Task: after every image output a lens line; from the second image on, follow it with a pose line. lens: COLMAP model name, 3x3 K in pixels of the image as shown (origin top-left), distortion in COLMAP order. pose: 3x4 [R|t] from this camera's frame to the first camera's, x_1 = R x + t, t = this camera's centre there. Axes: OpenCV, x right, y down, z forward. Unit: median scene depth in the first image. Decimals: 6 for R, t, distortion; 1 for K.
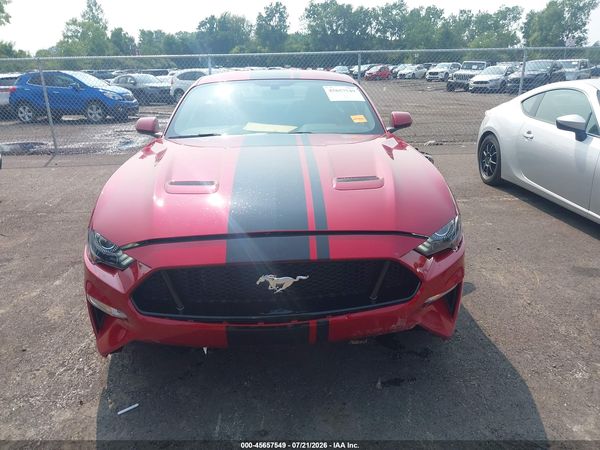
lens RADIAL K [[477.8, 0, 301.9], [0, 477.8, 224.9], [0, 0, 1]] dist [-0.000852, 0.003619]
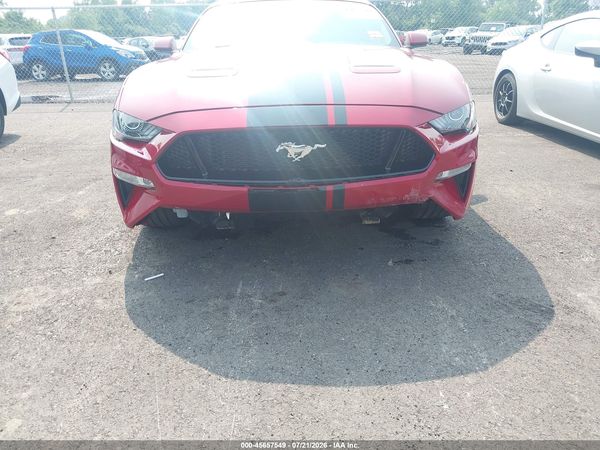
lens RADIAL K [[477.8, 0, 301.8], [0, 477.8, 226.0], [0, 0, 1]] dist [-0.000852, 0.003619]
pose [[0.999676, 0.009195, -0.023718, -0.000906], [-0.007780, 0.998222, 0.059089, 0.017012], [0.024219, -0.058885, 0.997971, -0.003709]]
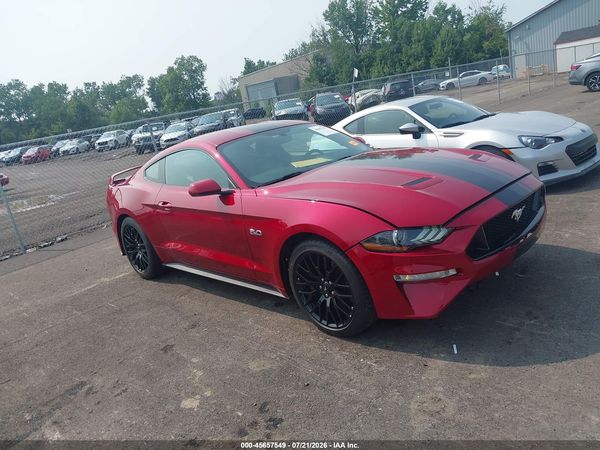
lens RADIAL K [[477.8, 0, 301.2], [0, 477.8, 228.3], [0, 0, 1]] dist [-0.000852, 0.003619]
pose [[0.744725, -0.284441, 0.603720, -0.114375], [0.355846, 0.934544, 0.001351, -0.006901], [-0.564587, 0.213825, 0.797195, 0.008876]]
